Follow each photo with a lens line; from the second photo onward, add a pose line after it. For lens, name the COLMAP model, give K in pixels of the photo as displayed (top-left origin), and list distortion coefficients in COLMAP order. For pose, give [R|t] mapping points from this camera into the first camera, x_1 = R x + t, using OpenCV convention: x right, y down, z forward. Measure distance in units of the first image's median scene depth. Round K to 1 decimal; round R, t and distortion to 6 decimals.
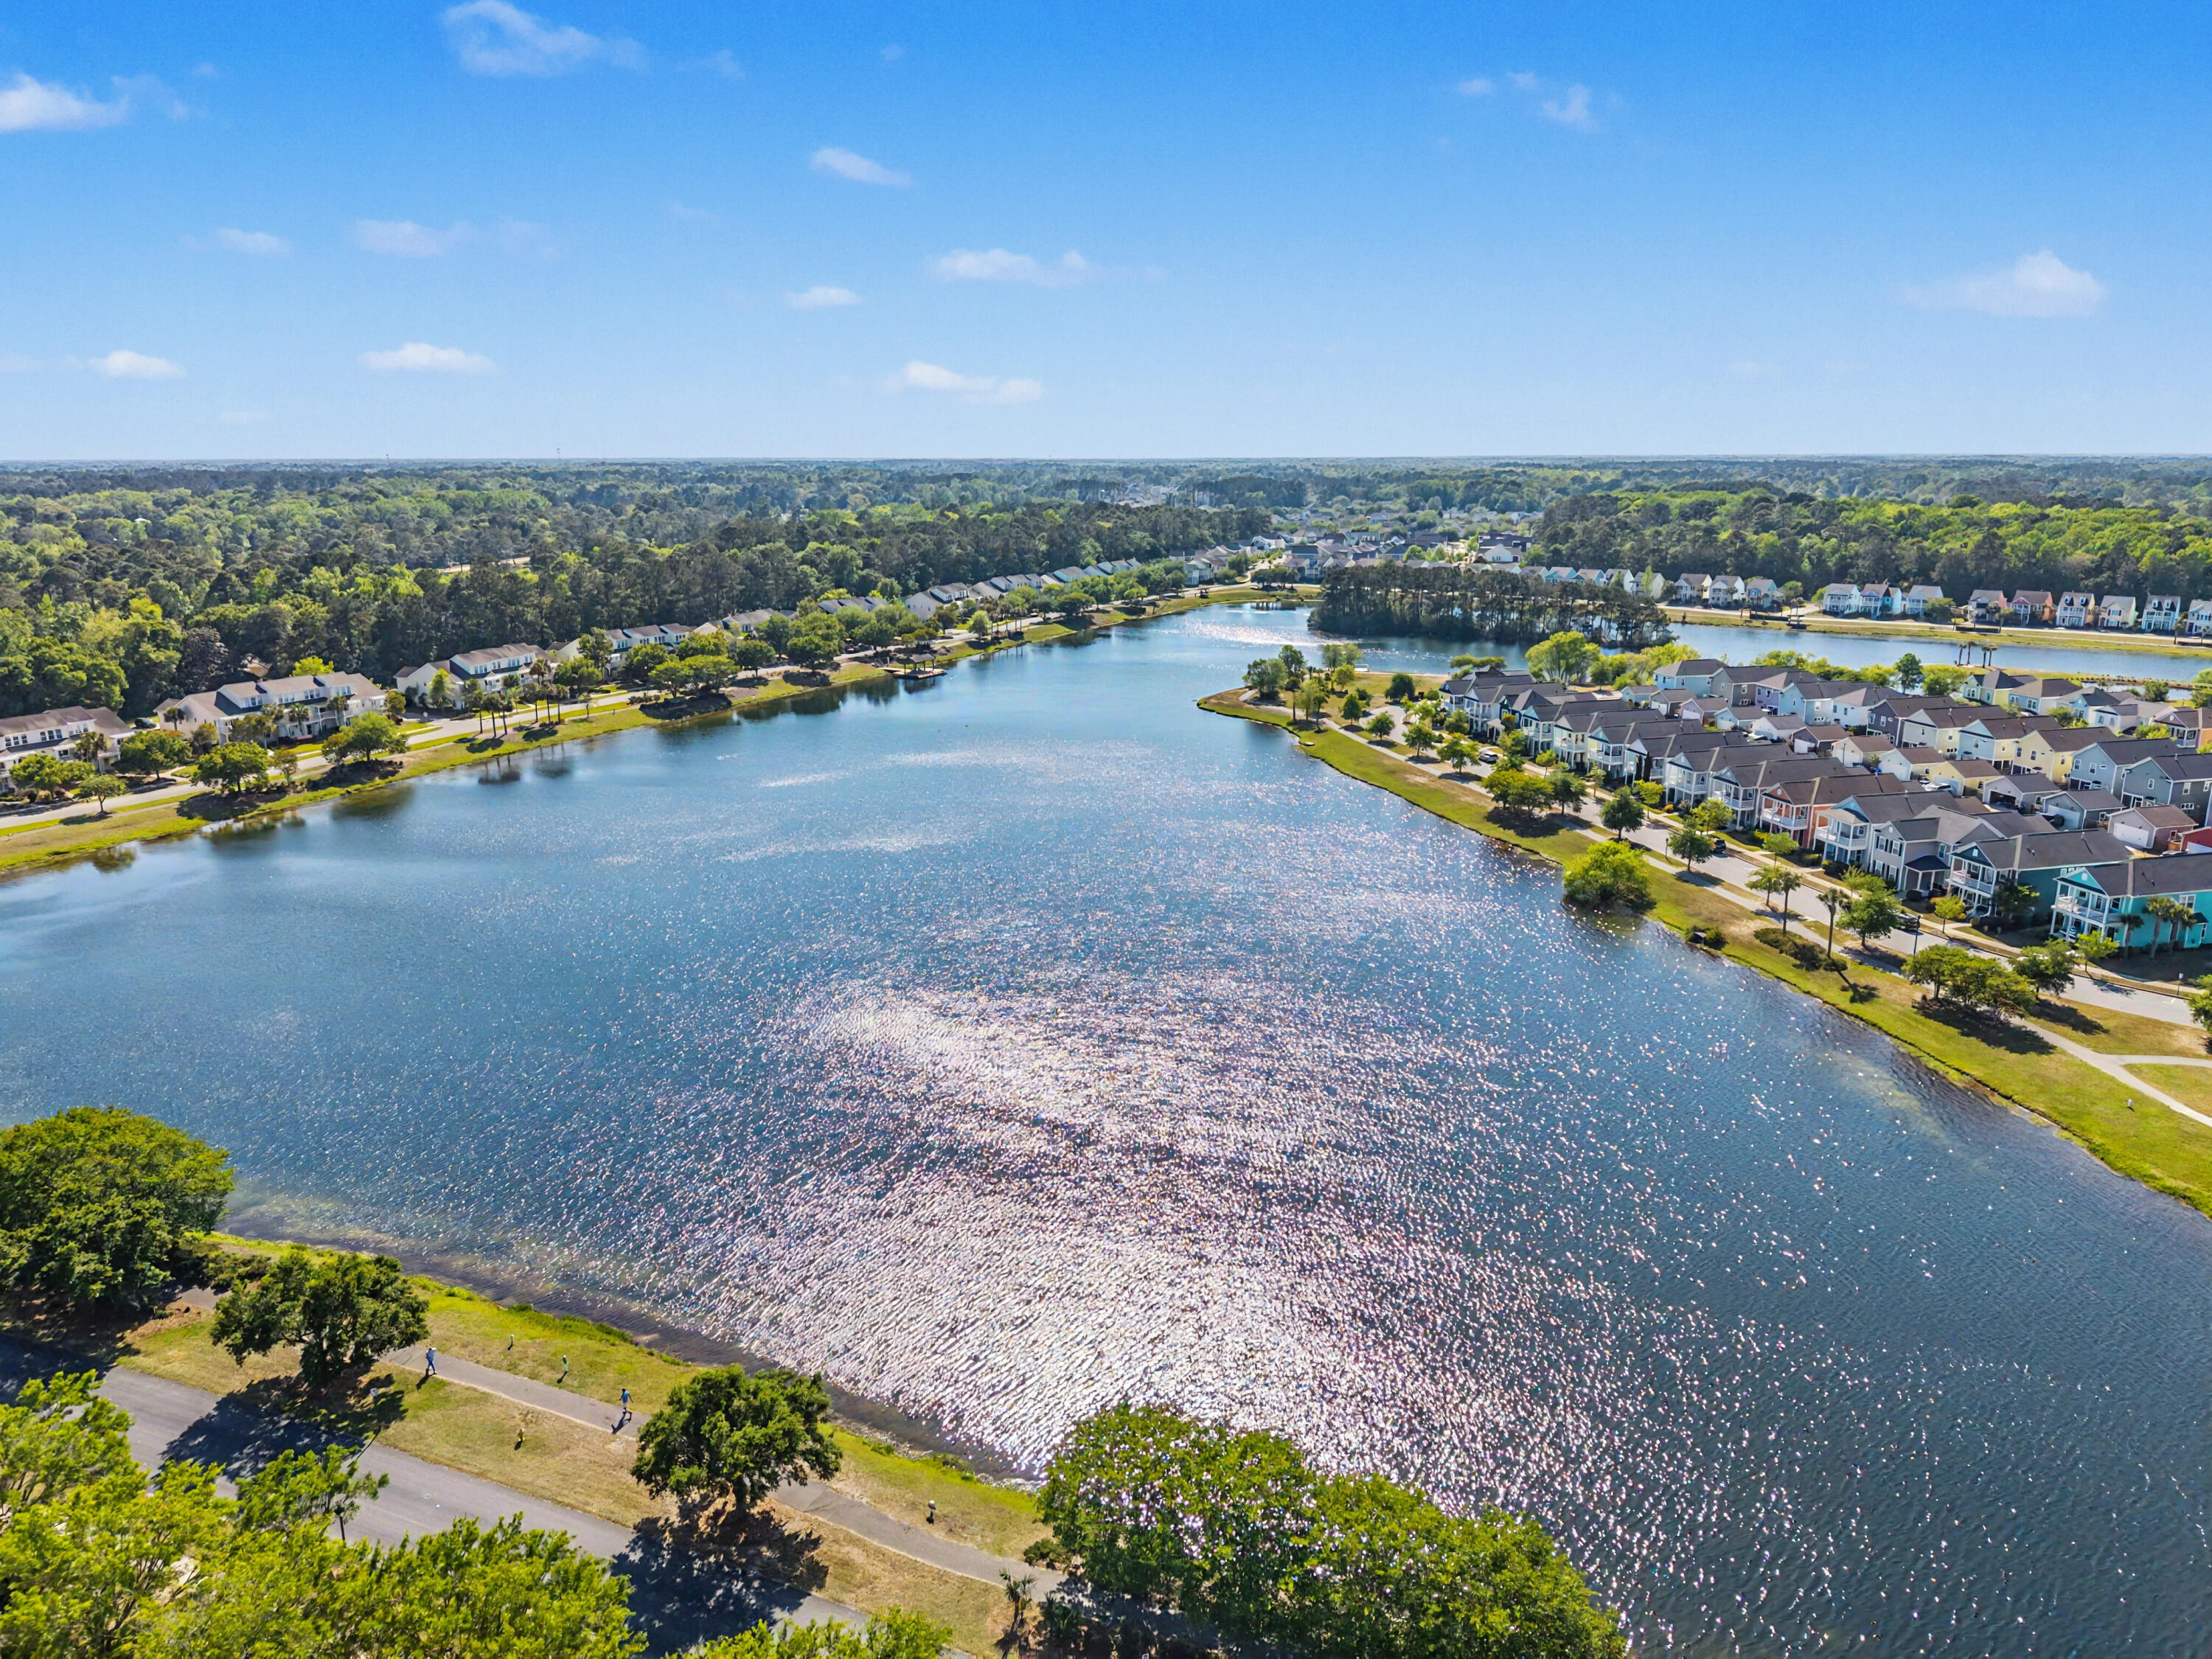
lens RADIAL K [[1501.4, 0, 1106.0], [0, 1501.4, 829.5], [0, 0, 1]] dist [-0.000304, -0.008114]
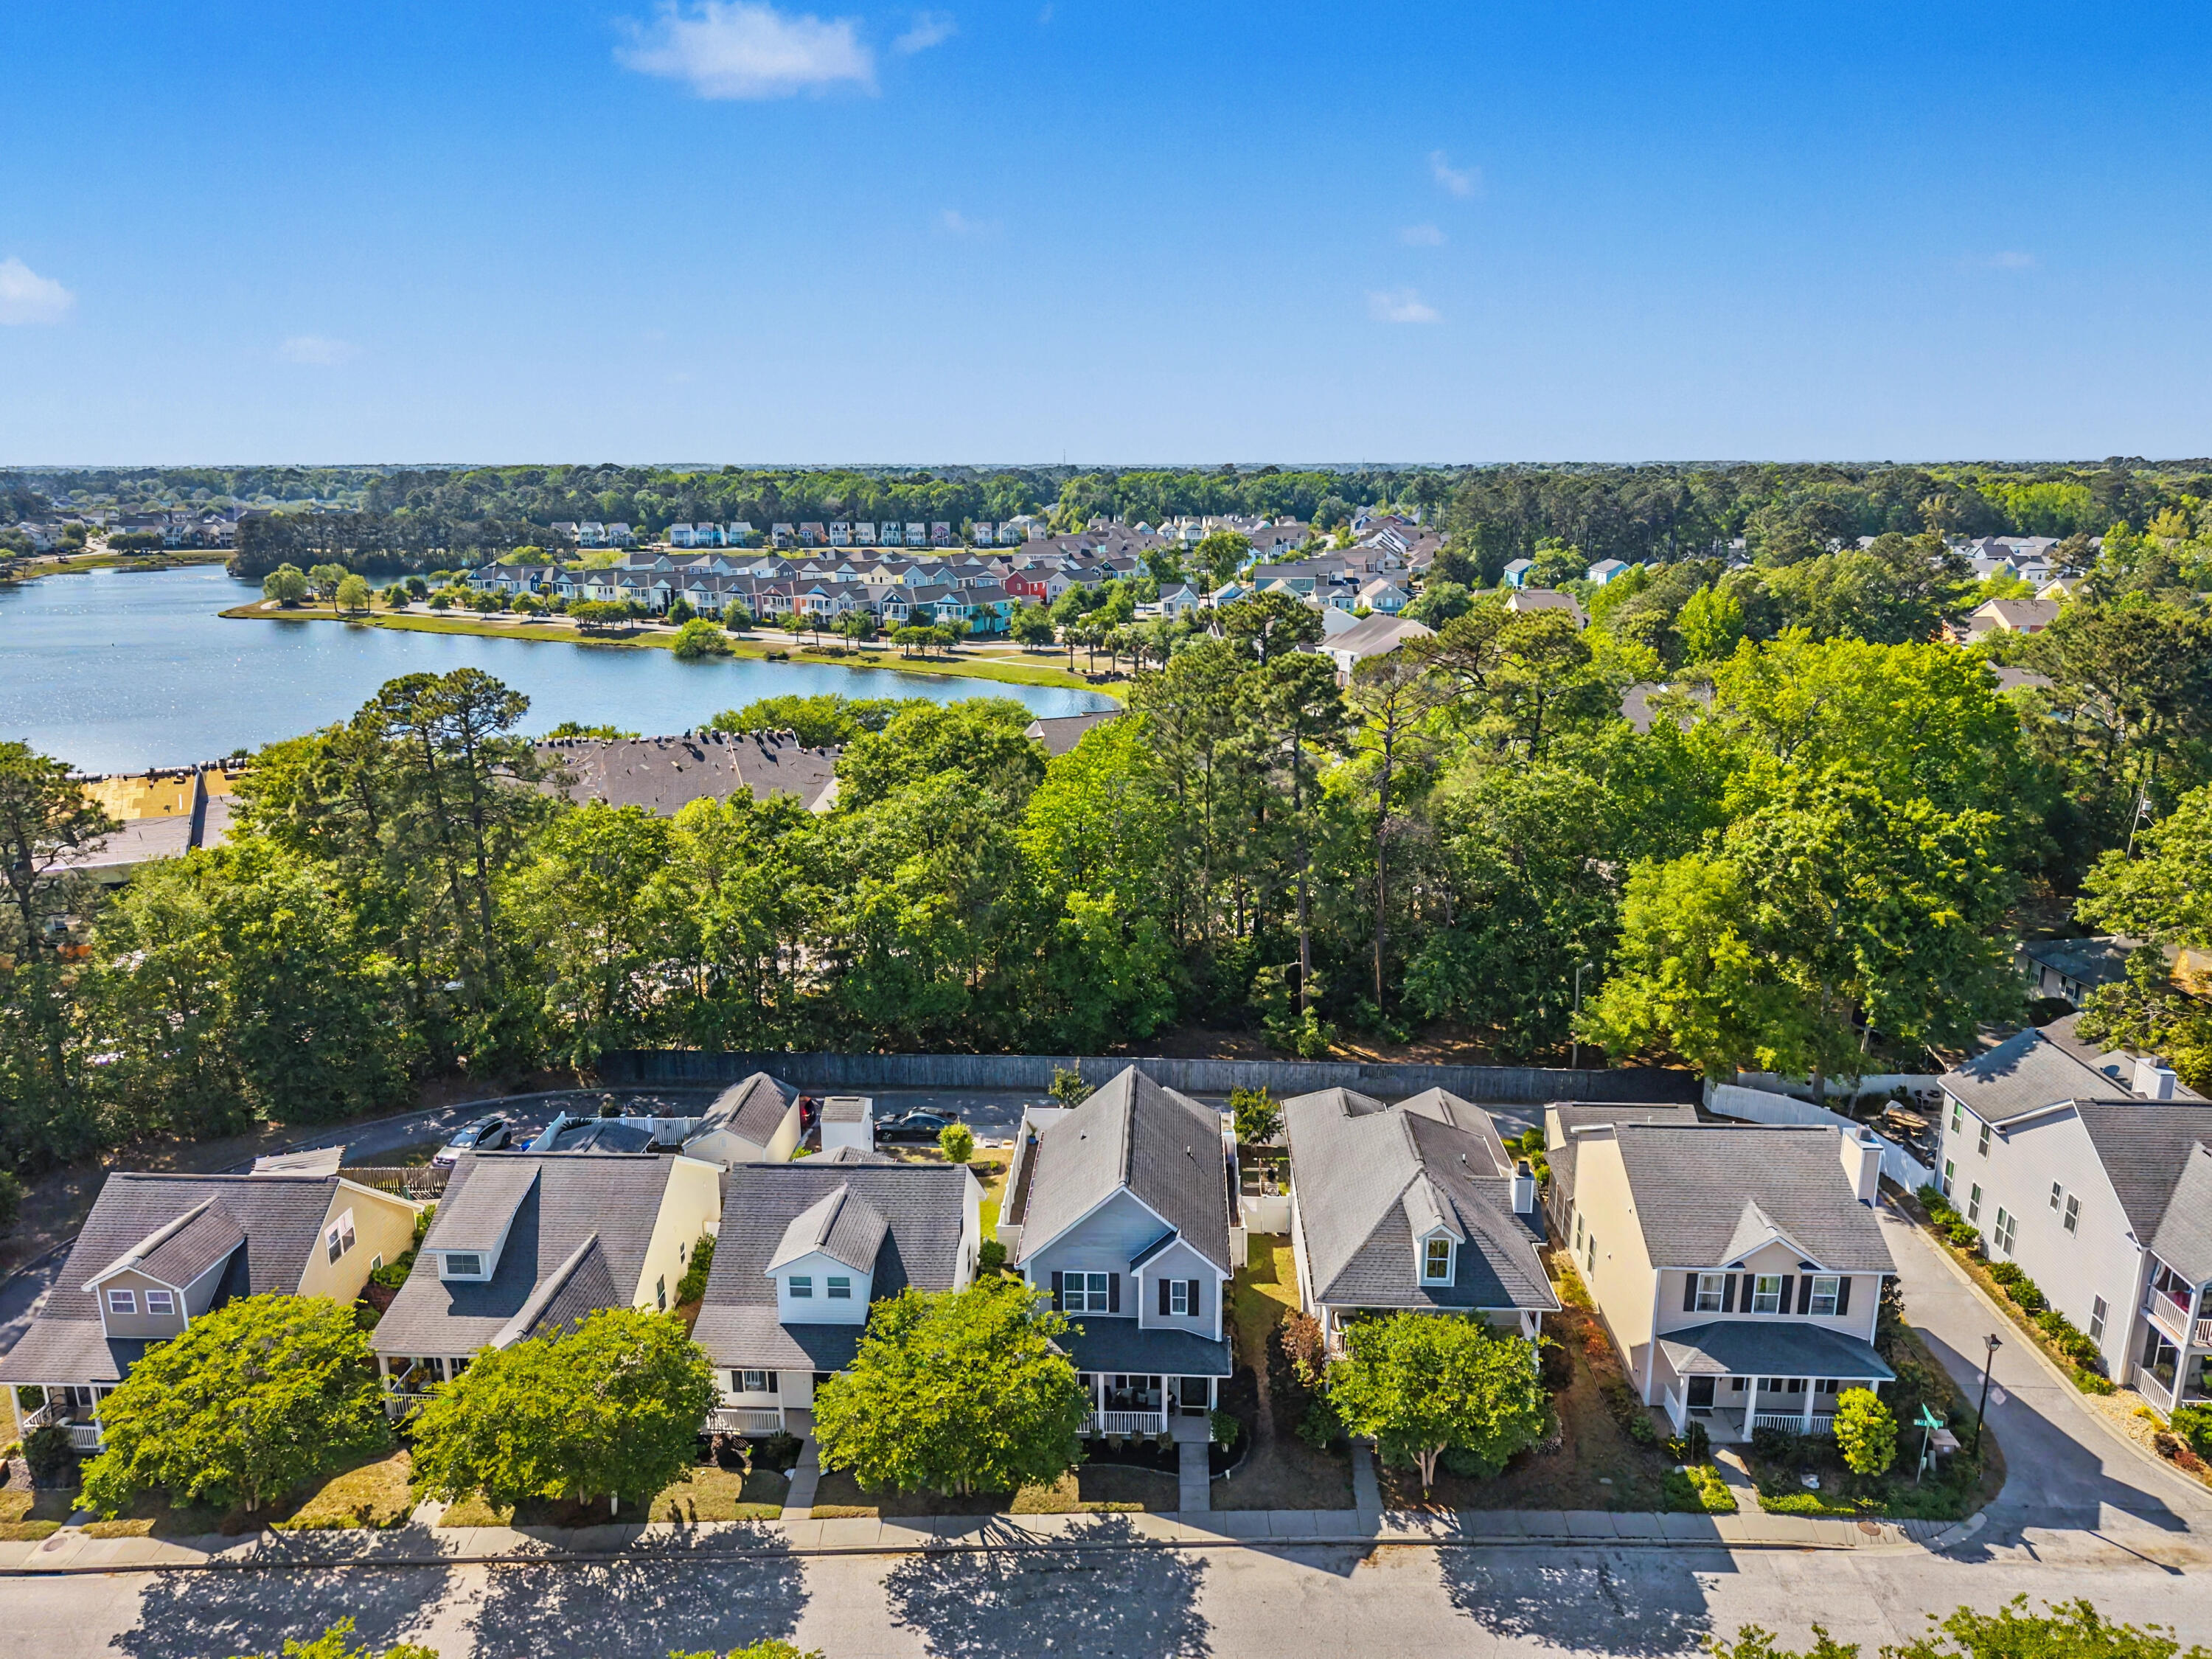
lens RADIAL K [[1481.0, 0, 1135.8], [0, 1481.0, 835.4], [0, 0, 1]] dist [0.006198, -0.010980]
pose [[0.686621, -0.169918, 0.706880, -0.327671], [0.171780, 0.982691, 0.069359, 0.137146], [-0.706430, 0.073805, 0.703925, -0.272134]]
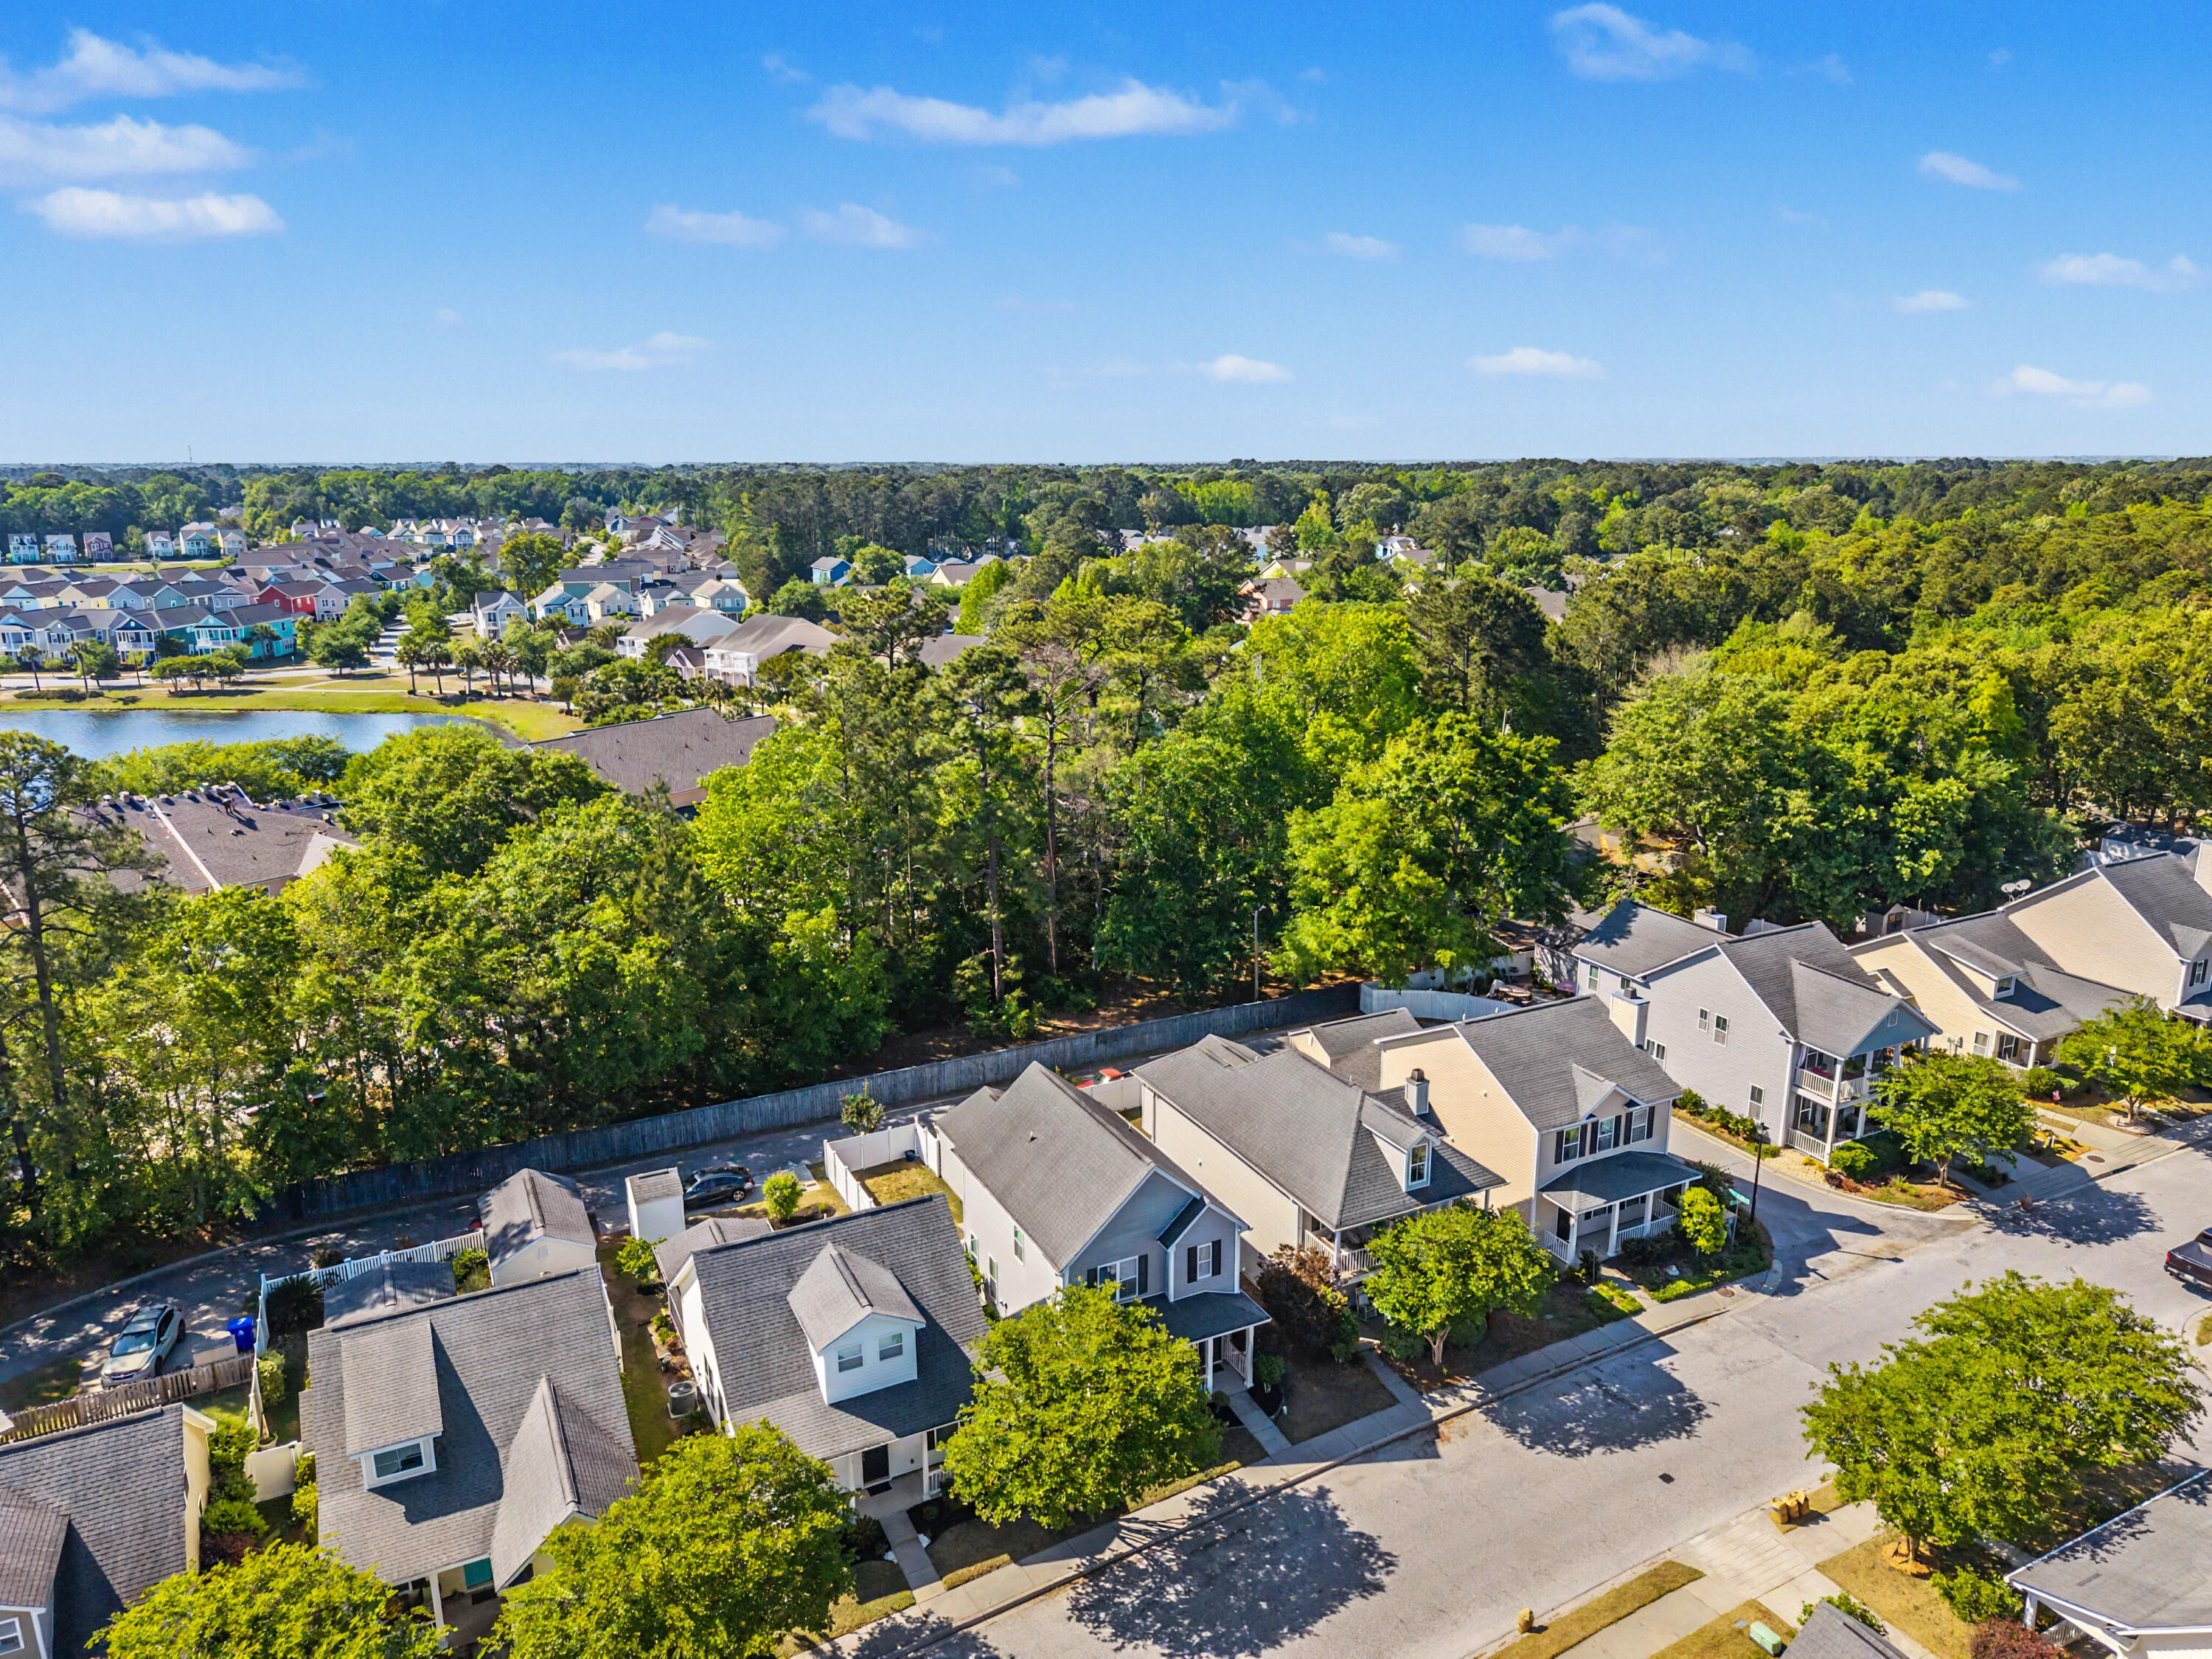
lens RADIAL K [[1472.5, 0, 1136.2], [0, 1472.5, 807.9], [0, 0, 1]] dist [-0.002681, -0.001892]
pose [[0.243275, -0.217384, 0.945284, -0.375699], [0.236355, 0.958472, 0.159589, 0.117365], [-0.940720, 0.184598, 0.284552, -0.194215]]
